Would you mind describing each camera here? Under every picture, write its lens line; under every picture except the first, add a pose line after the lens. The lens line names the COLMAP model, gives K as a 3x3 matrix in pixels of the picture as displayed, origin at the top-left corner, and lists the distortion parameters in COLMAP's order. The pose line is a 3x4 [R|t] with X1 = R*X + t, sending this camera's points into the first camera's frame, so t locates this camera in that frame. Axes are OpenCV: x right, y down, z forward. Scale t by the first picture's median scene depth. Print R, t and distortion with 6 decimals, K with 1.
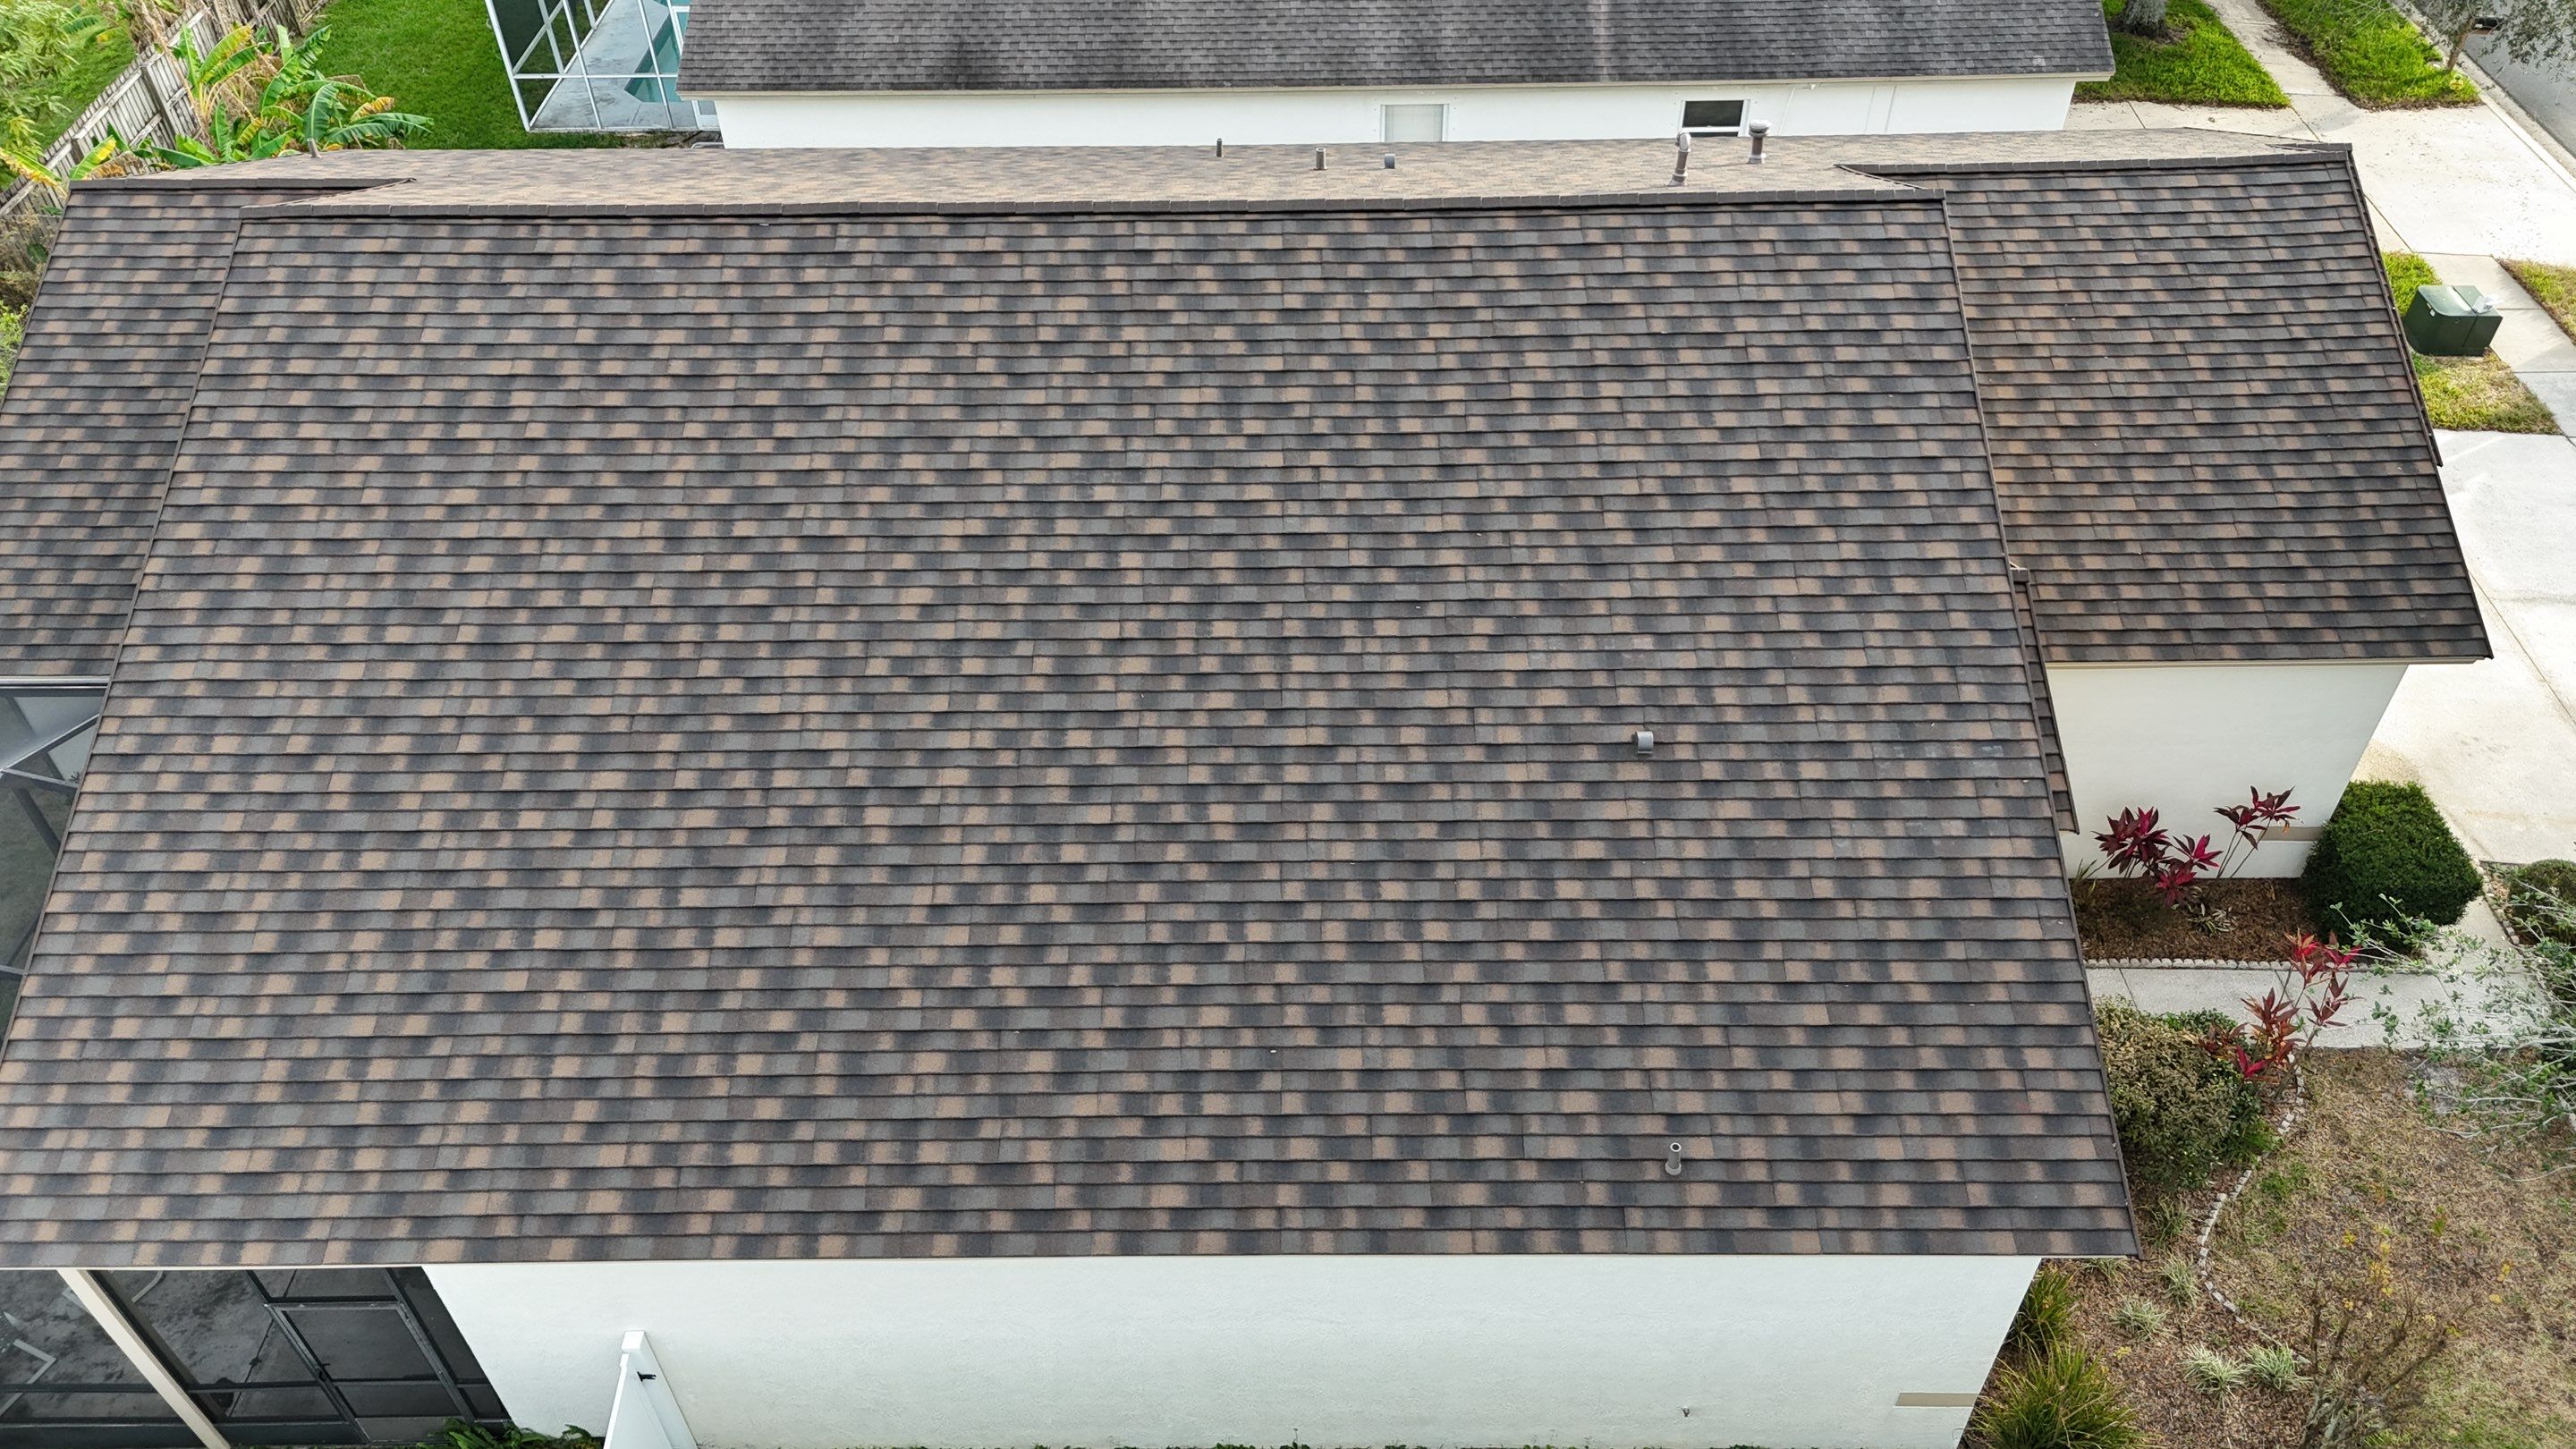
lens RADIAL K [[1890.5, 0, 1288.1], [0, 1890.5, 715.0], [0, 0, 1]] dist [0.078718, -0.090041]
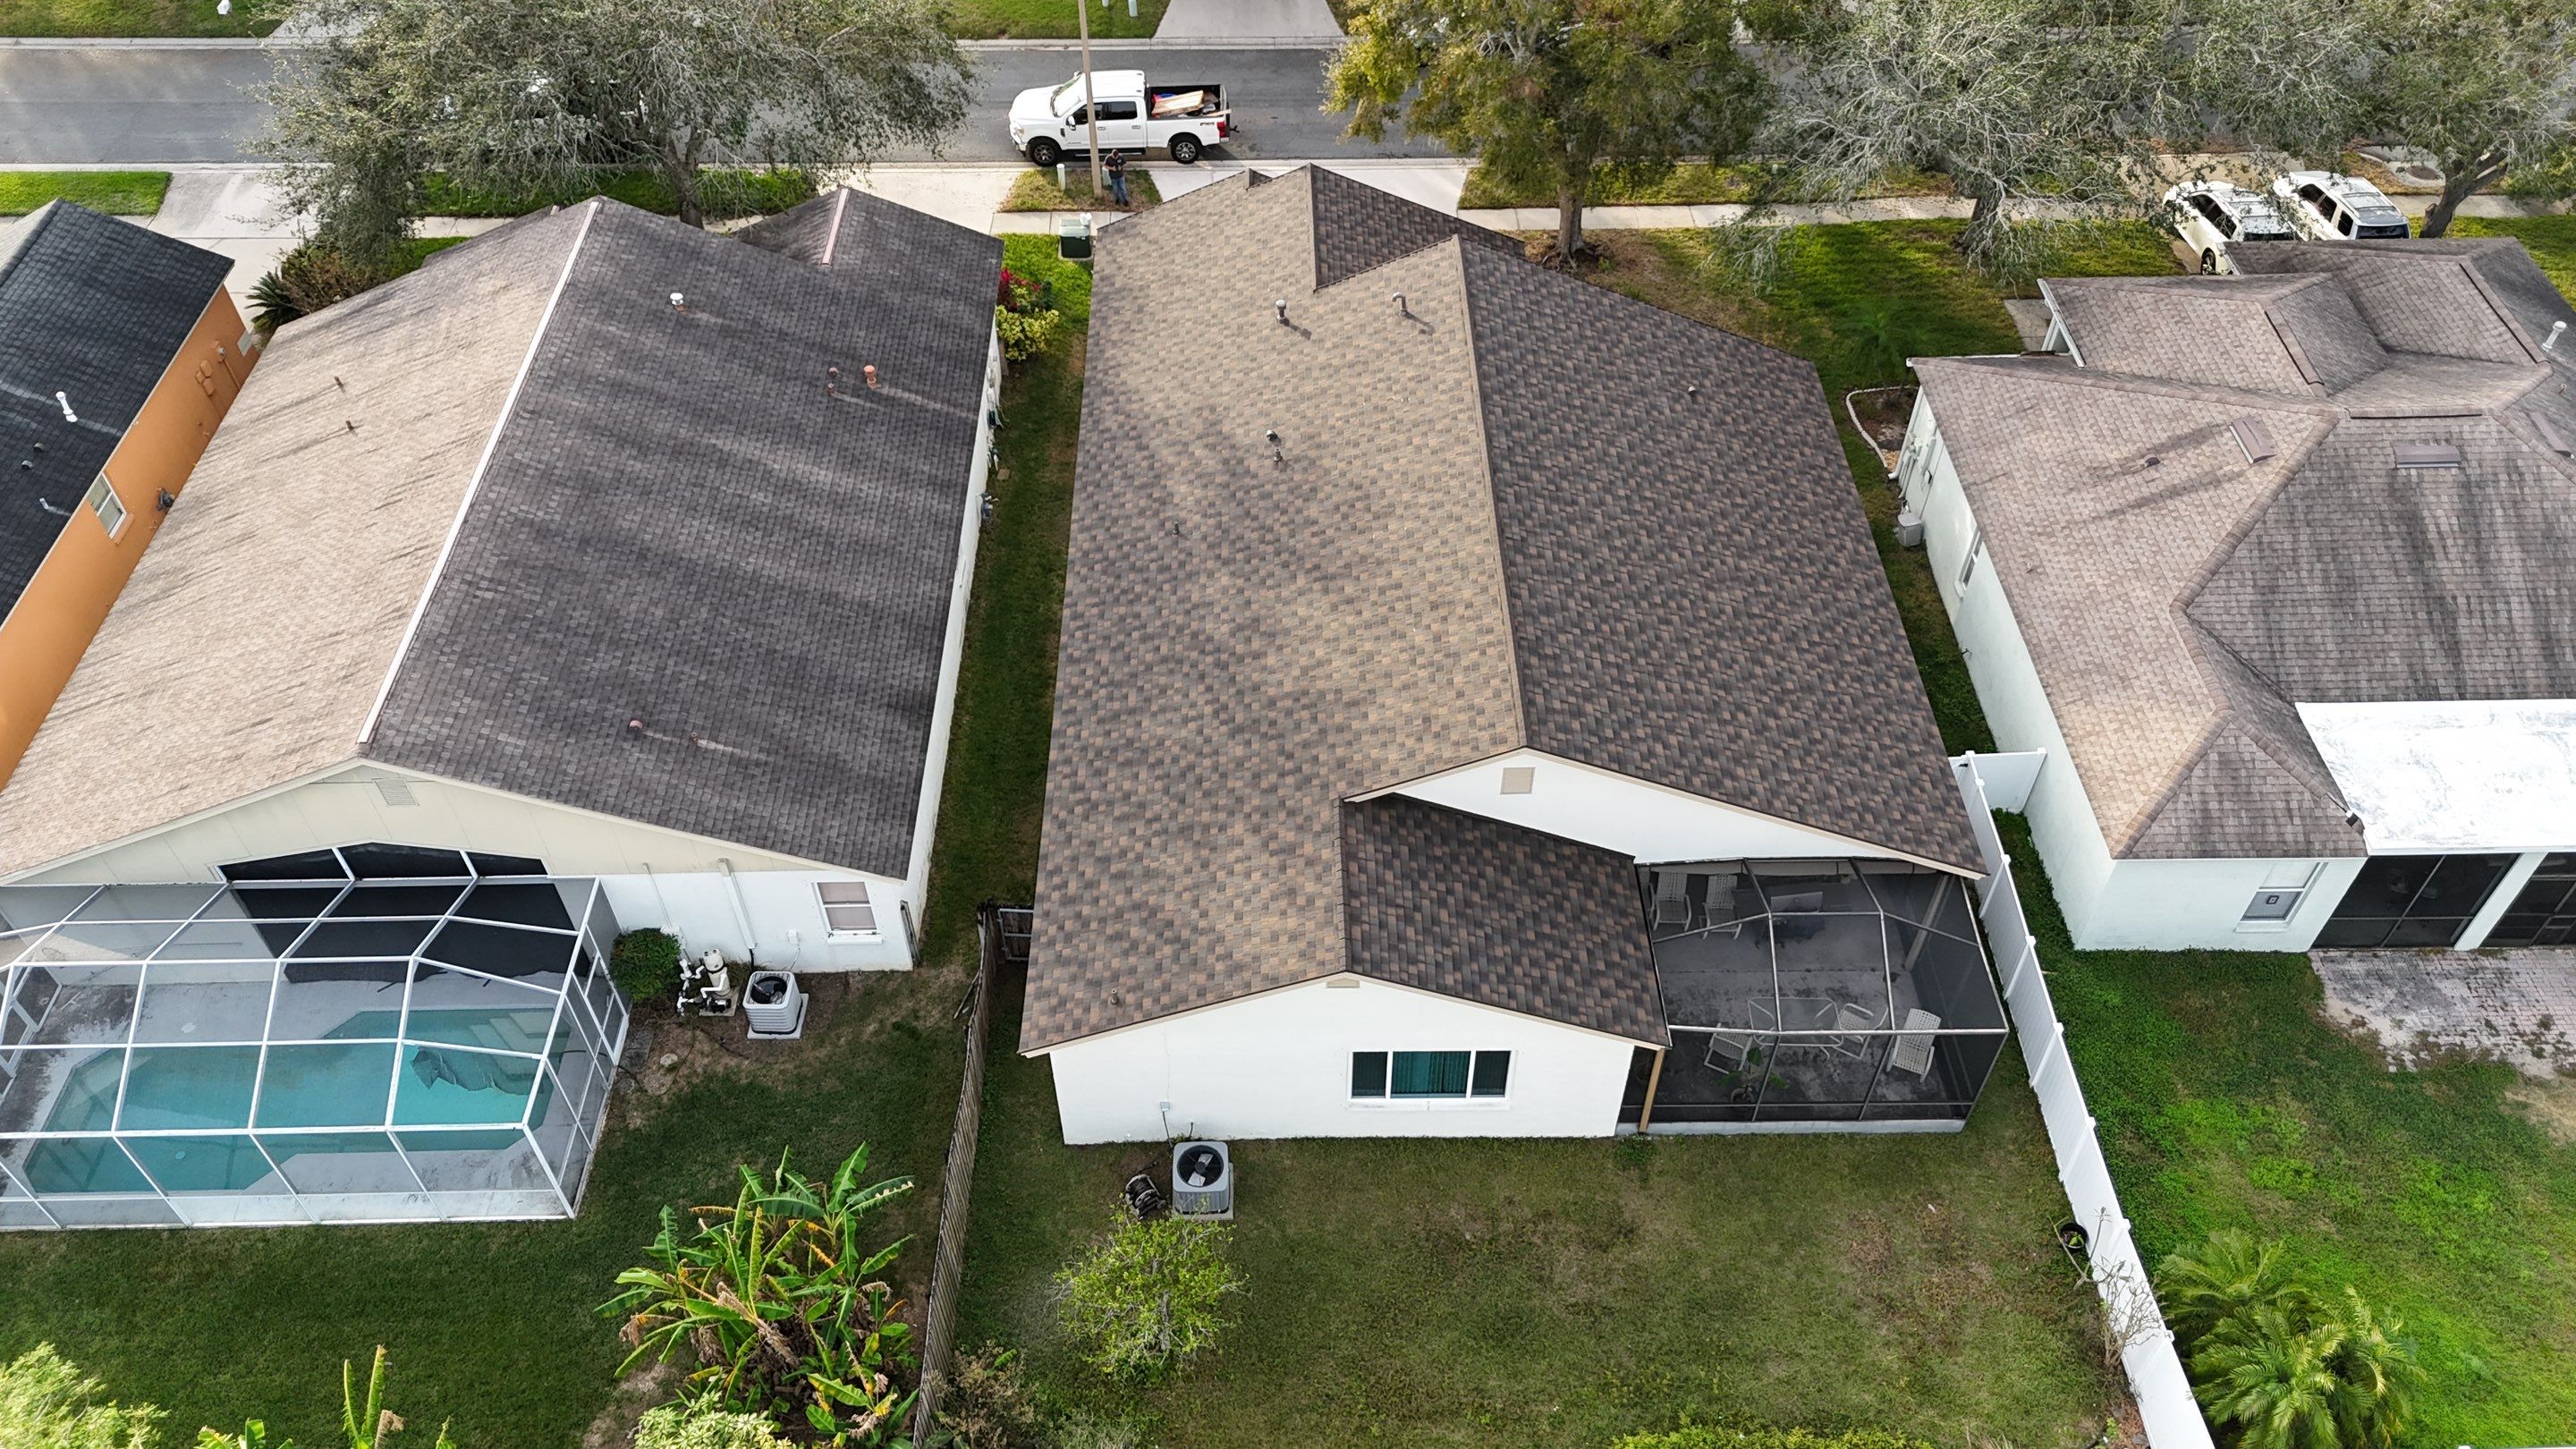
lens RADIAL K [[1890.5, 0, 1280.0], [0, 1890.5, 715.8], [0, 0, 1]] dist [0.078718, -0.090041]
pose [[-0.017276, -0.717175, 0.696679, -2.005738], [0.679567, 0.502682, 0.534322, -1.584309], [-0.733410, 0.482671, 0.478684, 0.323761]]
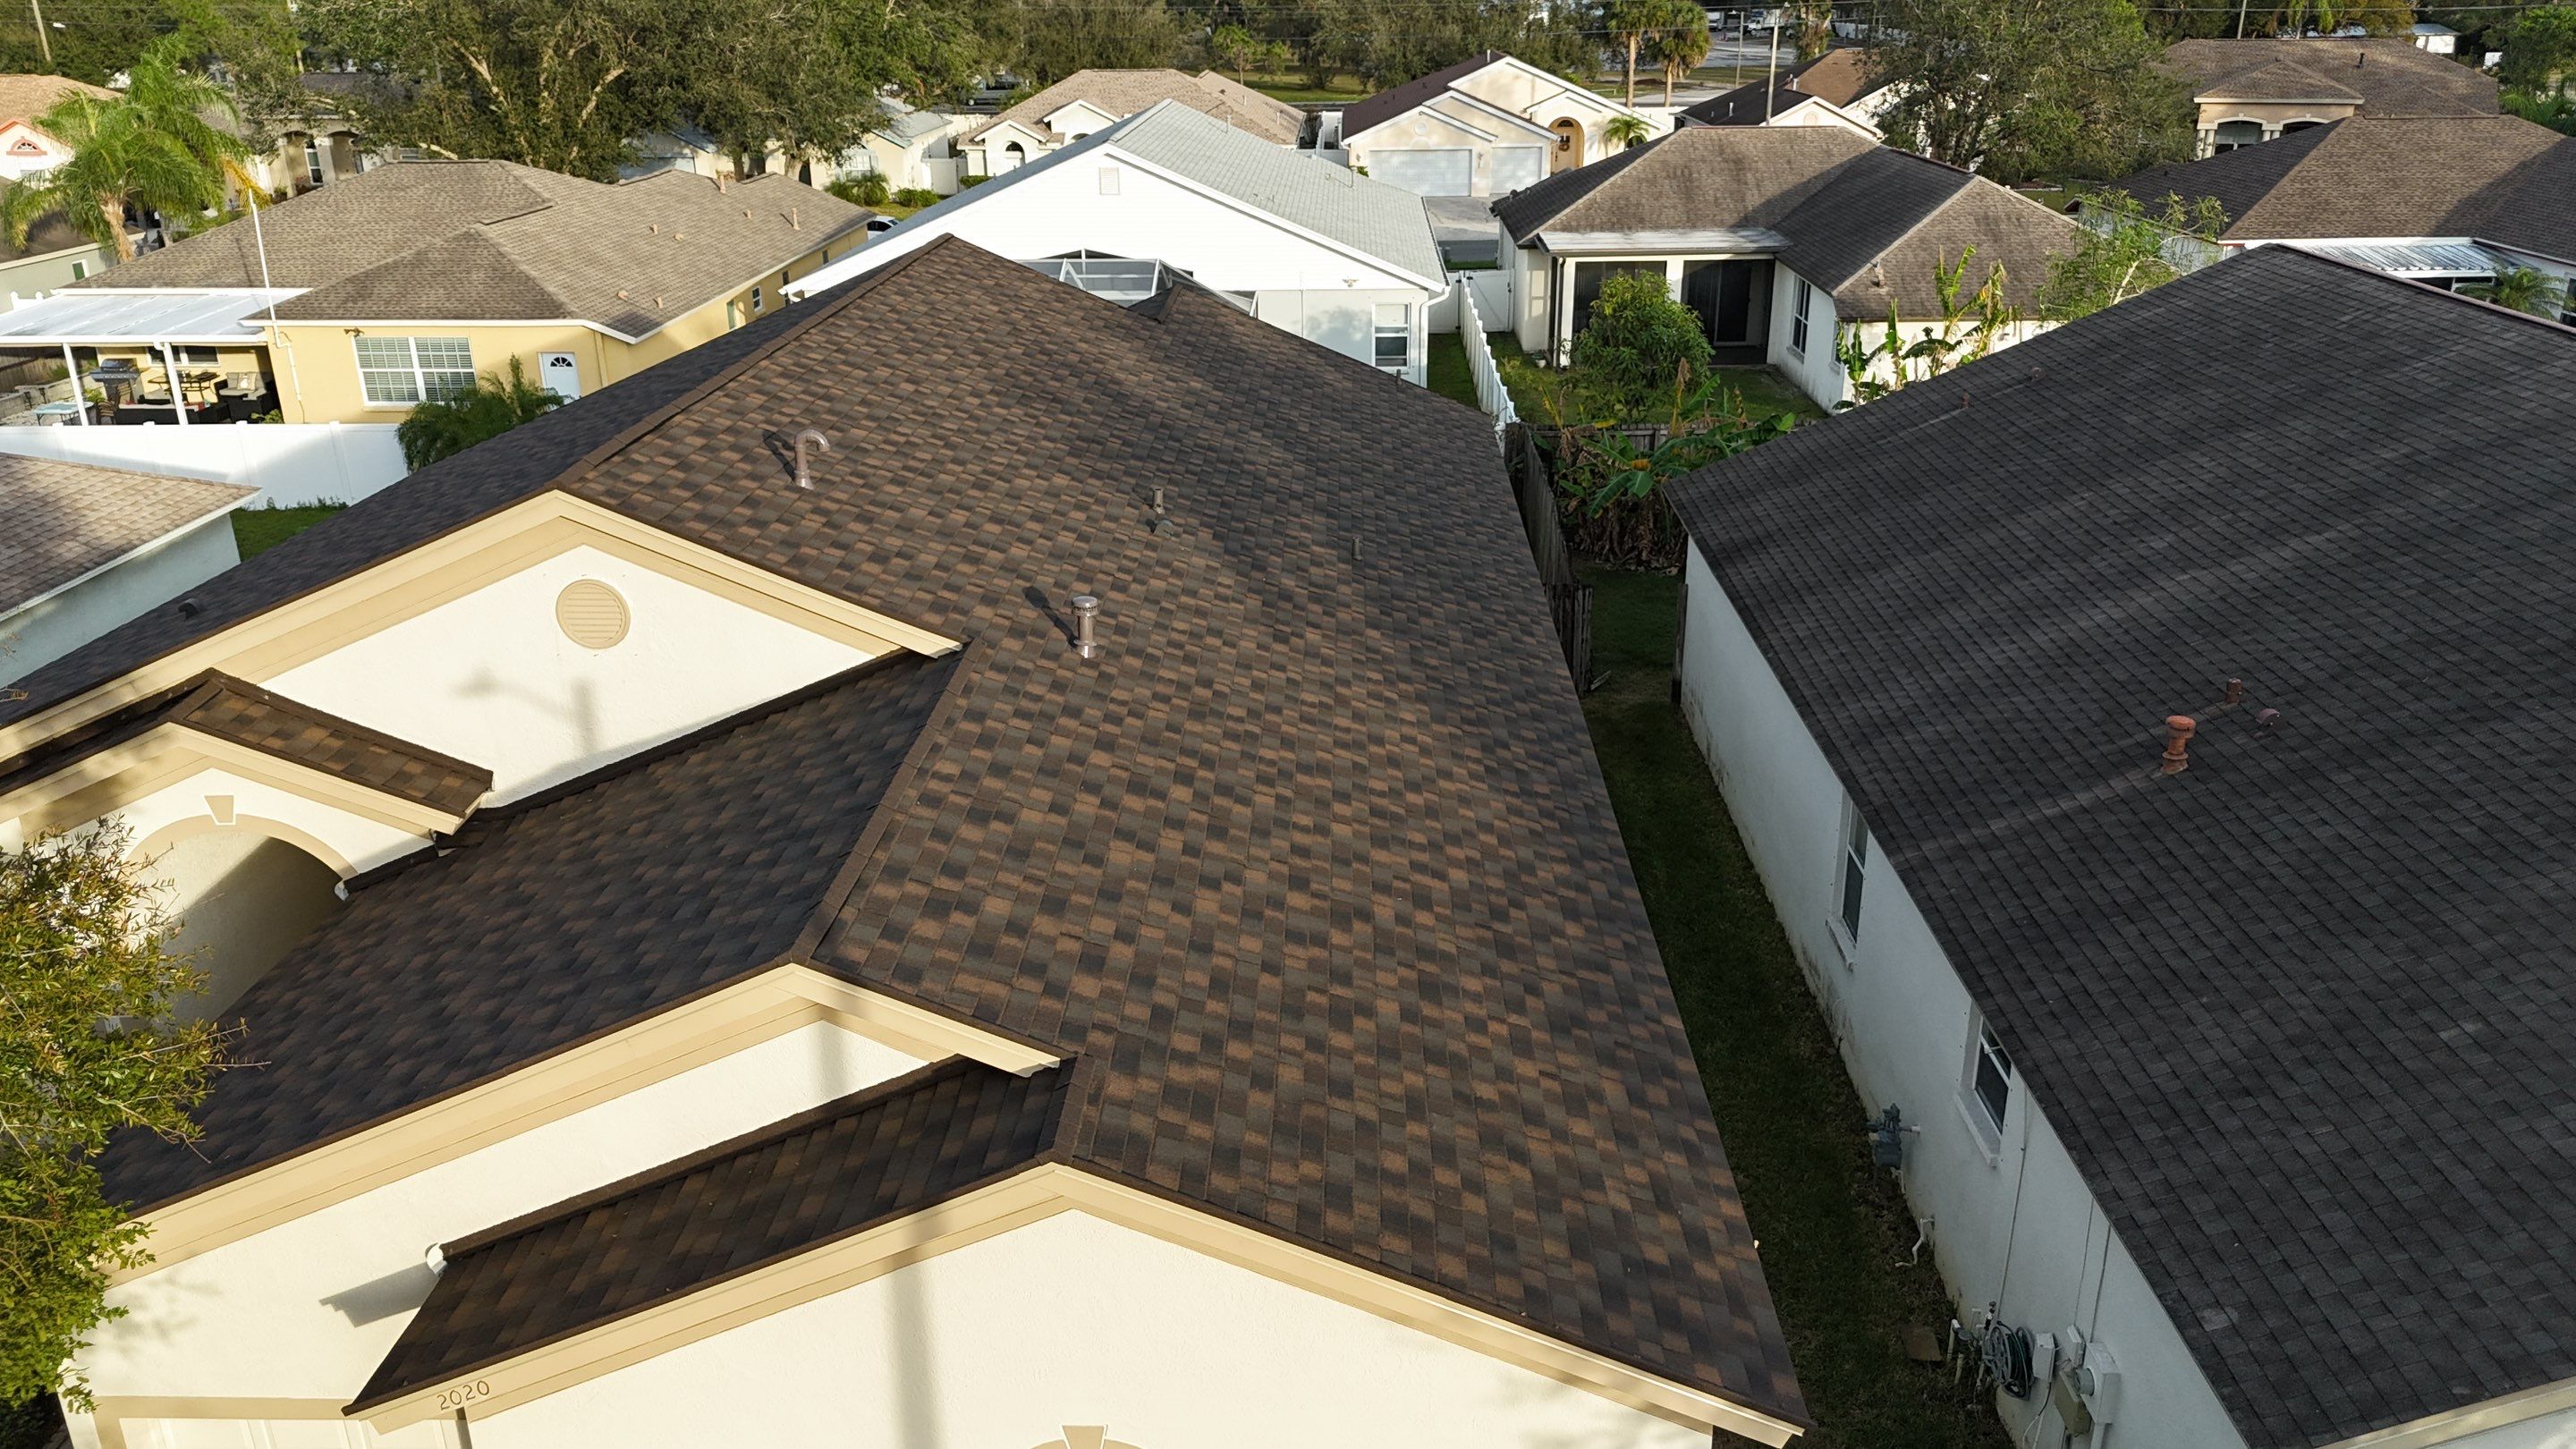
lens RADIAL K [[1890.5, 0, 1287.8], [0, 1890.5, 733.0], [0, 0, 1]] dist [0.078718, -0.090041]
pose [[-0.026912, 0.381187, -0.924106, 1.295620], [-0.667974, 0.680897, 0.300318, -0.746647], [0.743698, 0.625361, 0.236298, 1.233844]]
